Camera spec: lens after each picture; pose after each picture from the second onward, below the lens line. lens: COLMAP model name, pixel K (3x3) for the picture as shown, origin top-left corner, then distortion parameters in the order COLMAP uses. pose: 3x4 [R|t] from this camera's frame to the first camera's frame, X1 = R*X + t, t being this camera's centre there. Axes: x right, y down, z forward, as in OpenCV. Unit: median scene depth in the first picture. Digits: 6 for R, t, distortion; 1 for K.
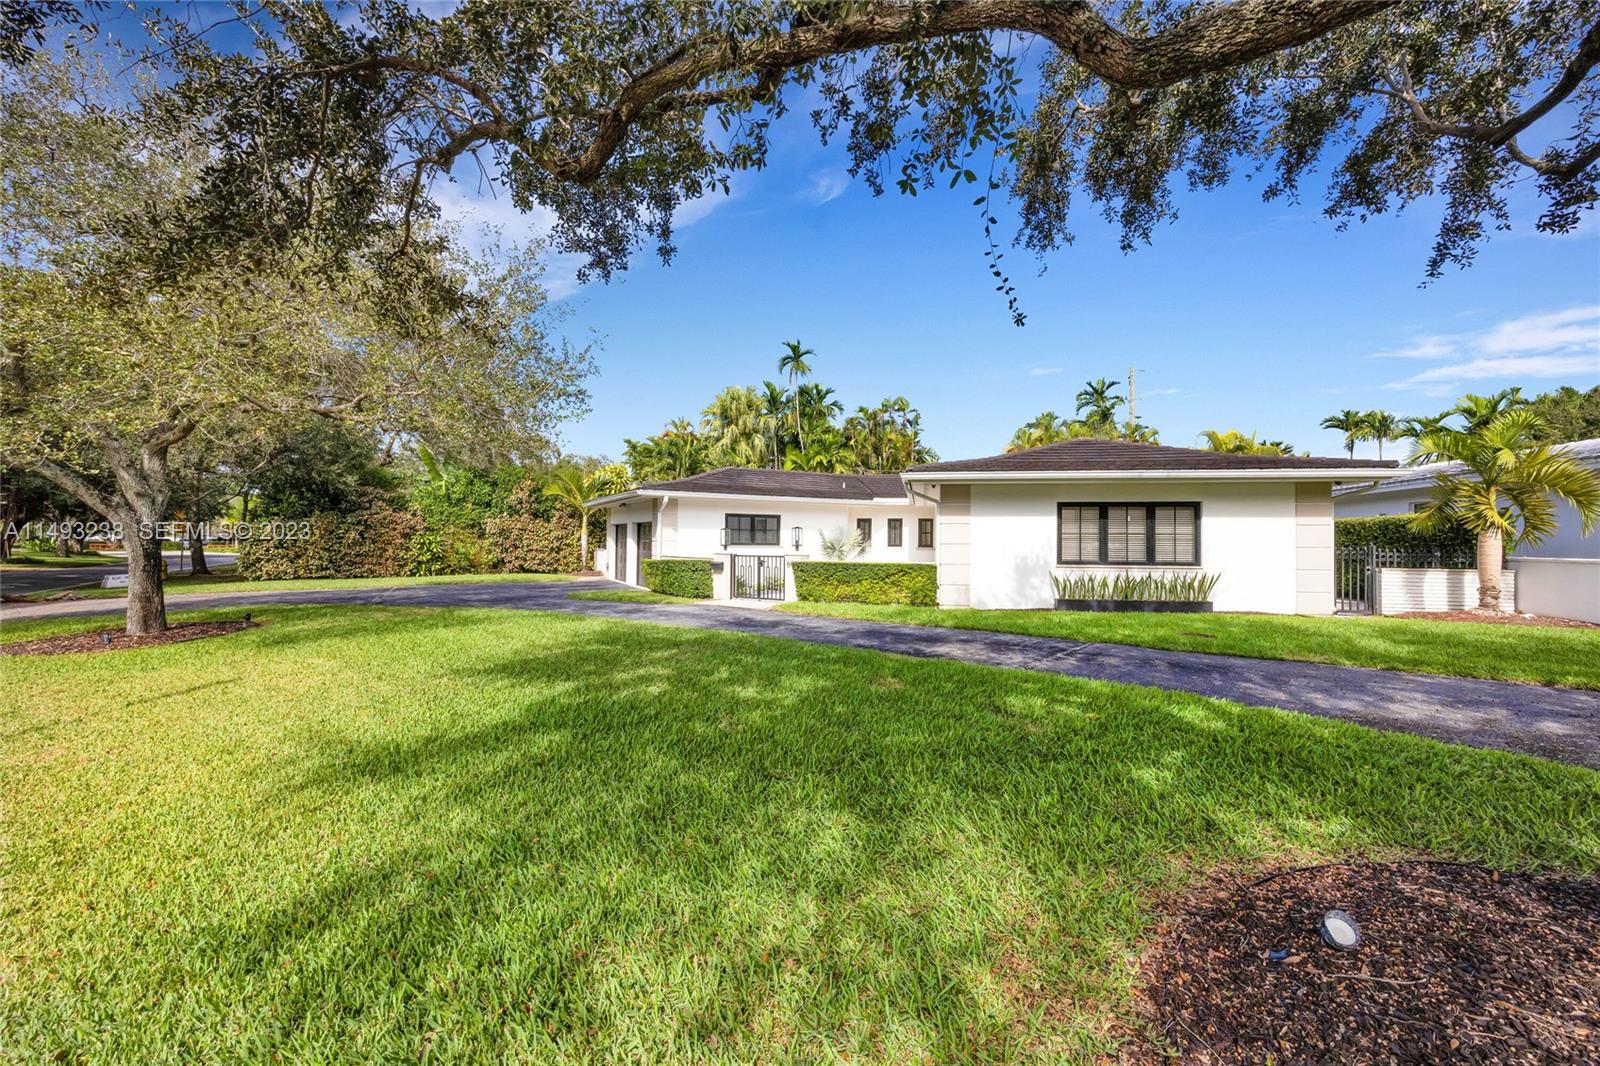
lens RADIAL K [[656.7, 0, 800.0], [0, 656.7, 533.0], [0, 0, 1]] dist [-0.006452, -0.000053]
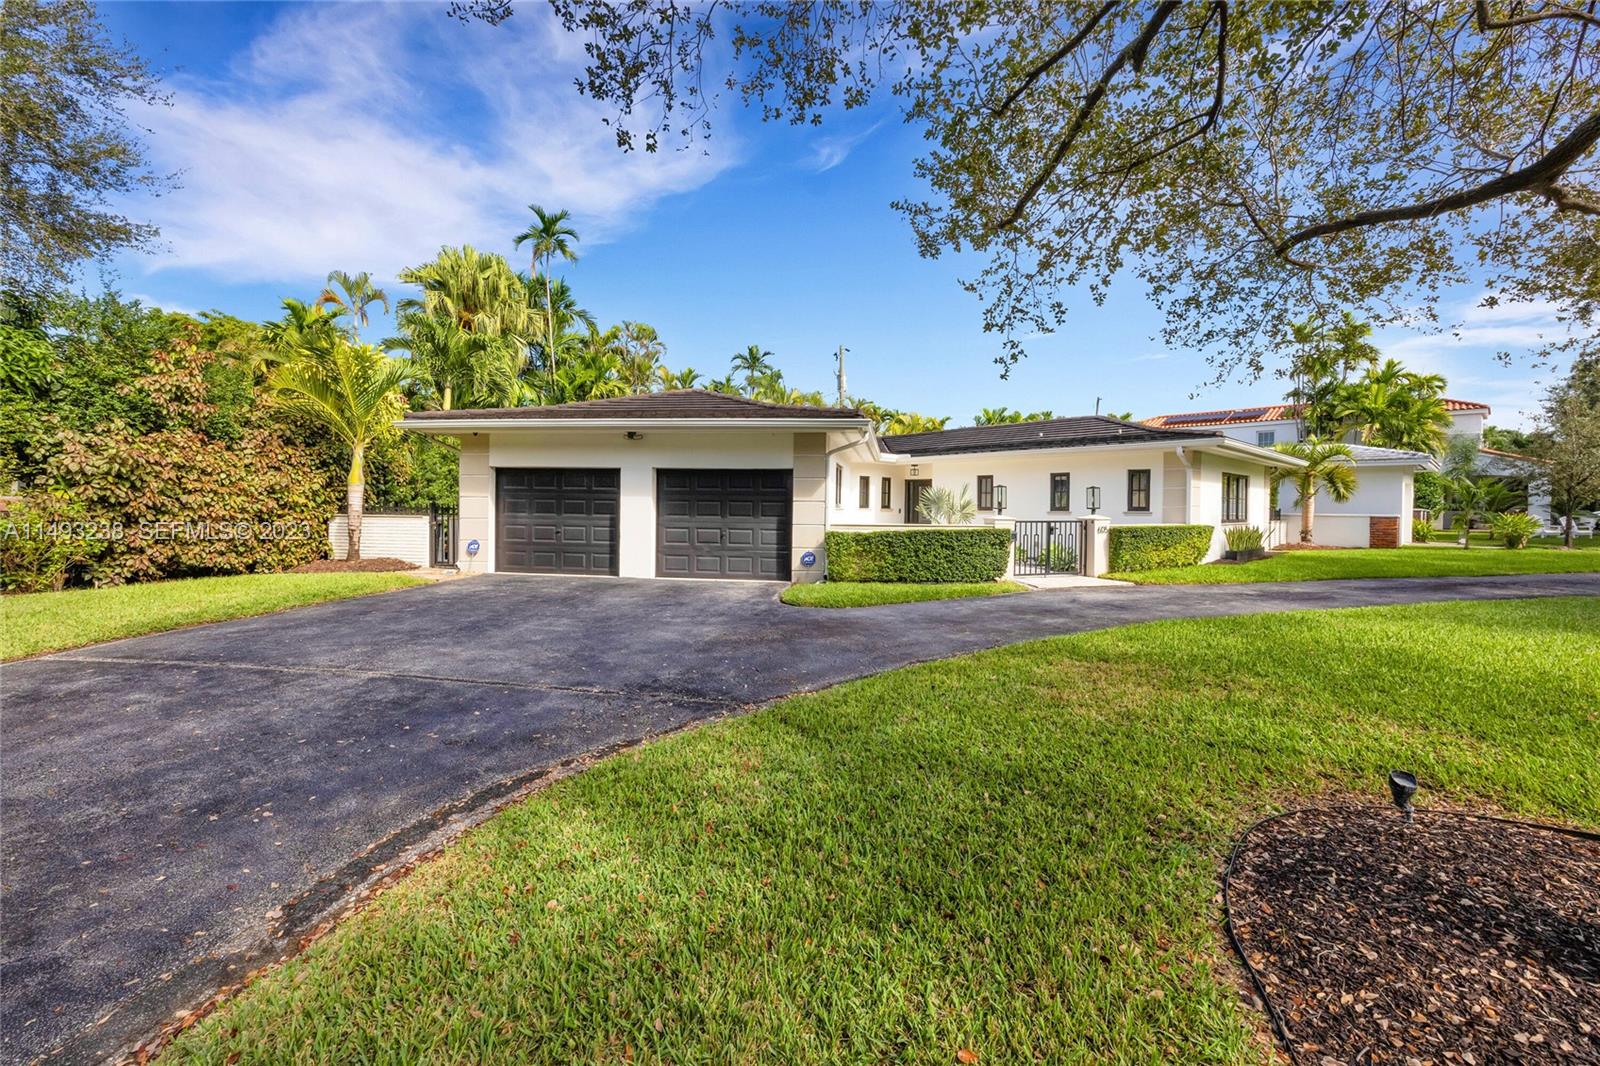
lens RADIAL K [[670.2, 0, 803.6], [0, 670.2, 518.7], [0, 0, 1]] dist [0.000376, 0.000164]
pose [[0.576819, -0.016250, 0.816710, -0.495078], [-0.016124, 0.999381, 0.031272, 0.006218], [-0.816713, -0.031207, 0.576200, 0.426151]]
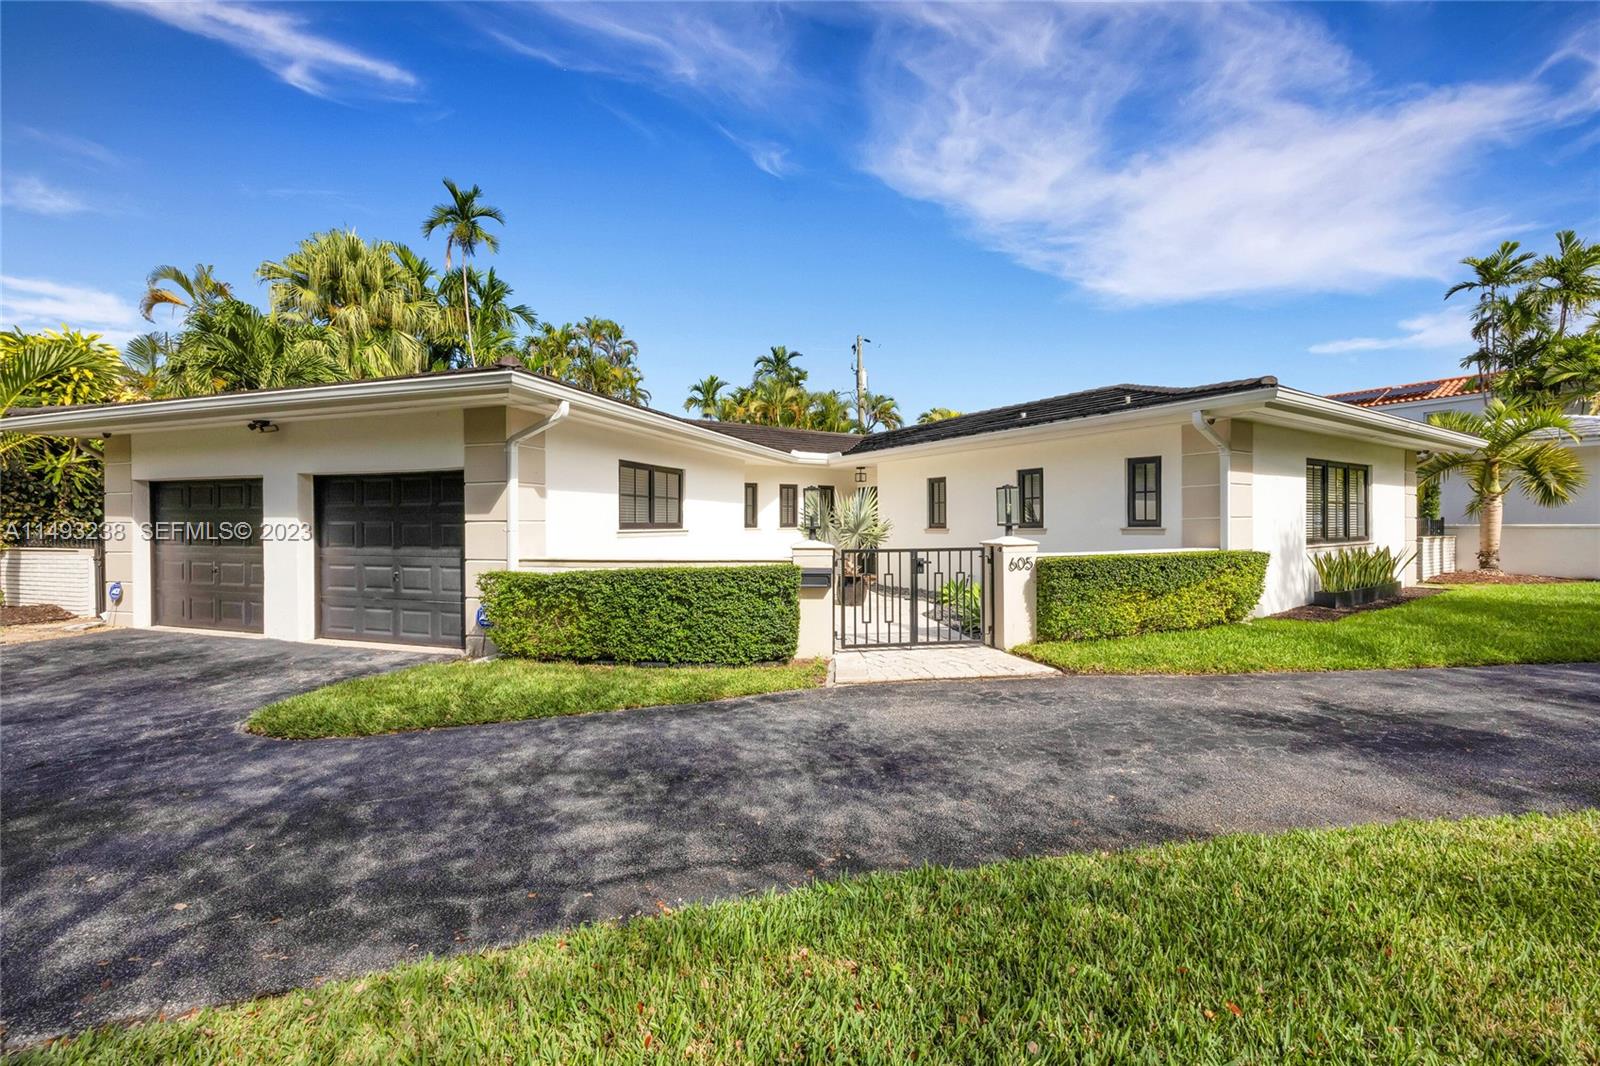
lens RADIAL K [[656.7, 0, 800.0], [0, 656.7, 533.0], [0, 0, 1]] dist [-0.006452, -0.000053]
pose [[0.722431, -0.022100, 0.691090, -0.233579], [0.003531, 0.999594, 0.028275, 0.006068], [-0.691434, -0.017987, 0.722216, 0.403265]]
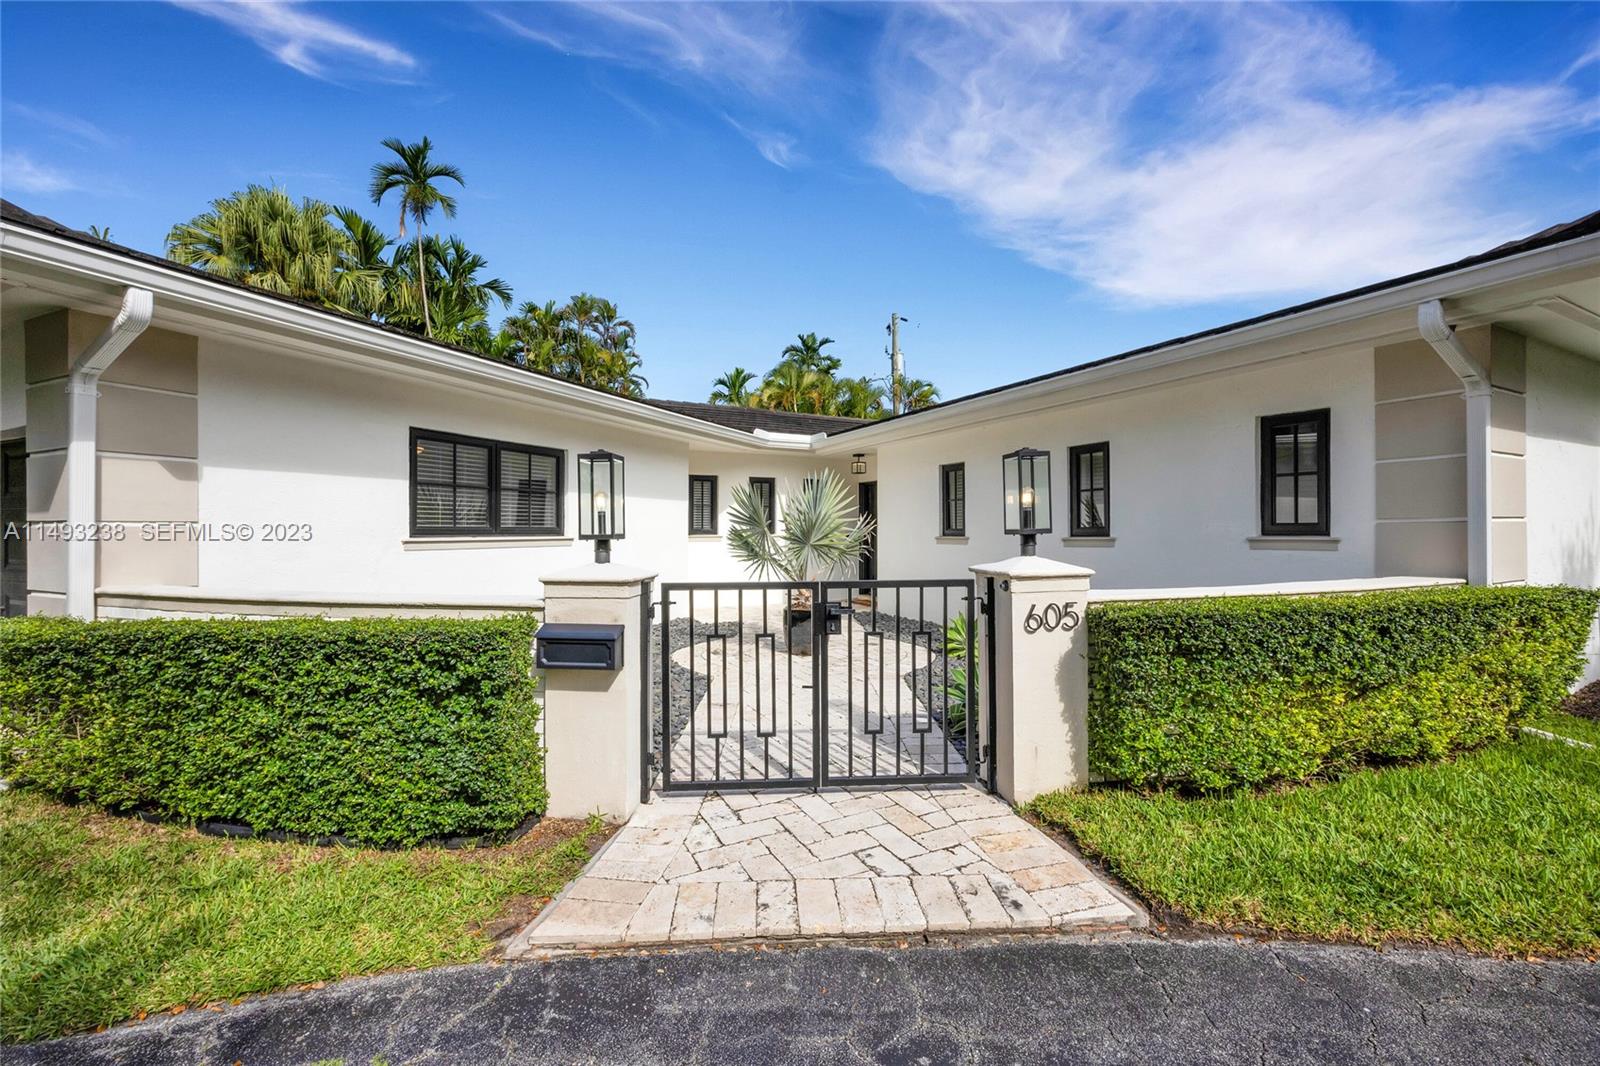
lens RADIAL K [[656.7, 0, 800.0], [0, 656.7, 533.0], [0, 0, 1]] dist [-0.006452, -0.000053]
pose [[0.784419, -0.013479, 0.620085, -0.108799], [0.002462, 0.999824, 0.018619, 0.008202], [-0.620226, -0.013078, 0.784314, 0.461609]]
